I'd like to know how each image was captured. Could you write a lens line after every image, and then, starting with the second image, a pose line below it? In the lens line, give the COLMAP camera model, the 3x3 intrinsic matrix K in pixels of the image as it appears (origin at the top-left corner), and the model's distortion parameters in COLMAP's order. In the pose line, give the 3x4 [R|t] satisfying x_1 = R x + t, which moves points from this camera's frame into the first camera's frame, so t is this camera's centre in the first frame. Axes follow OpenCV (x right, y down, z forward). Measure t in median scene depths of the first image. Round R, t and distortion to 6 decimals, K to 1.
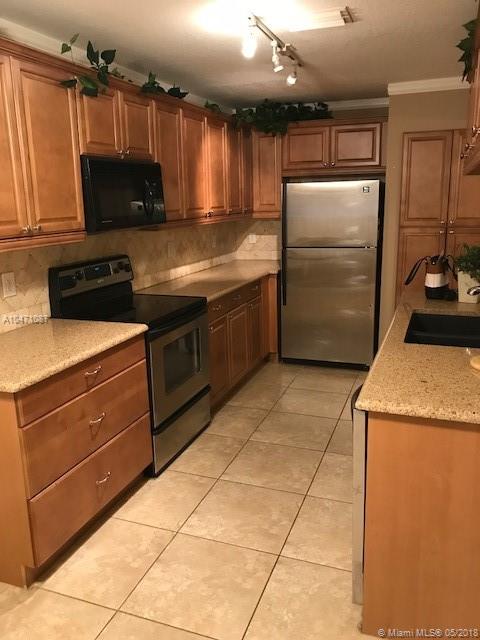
lens RADIAL K [[525.8, 0, 242.9], [0, 525.8, 318.8], [0, 0, 1]] dist [0.065805, -0.110812]
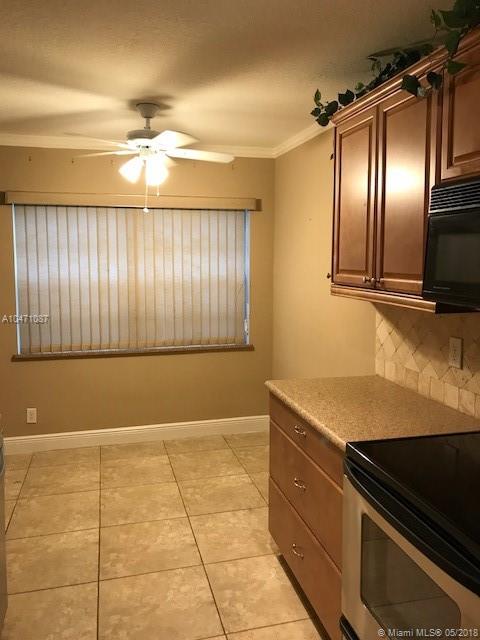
lens RADIAL K [[525.8, 0, 242.9], [0, 525.8, 318.8], [0, 0, 1]] dist [0.065805, -0.110812]
pose [[-0.823474, 0.088022, -0.560485, 0.293569], [-0.116089, 0.940849, 0.318318, -0.358177], [0.555351, 0.327193, -0.764546, 1.536563]]
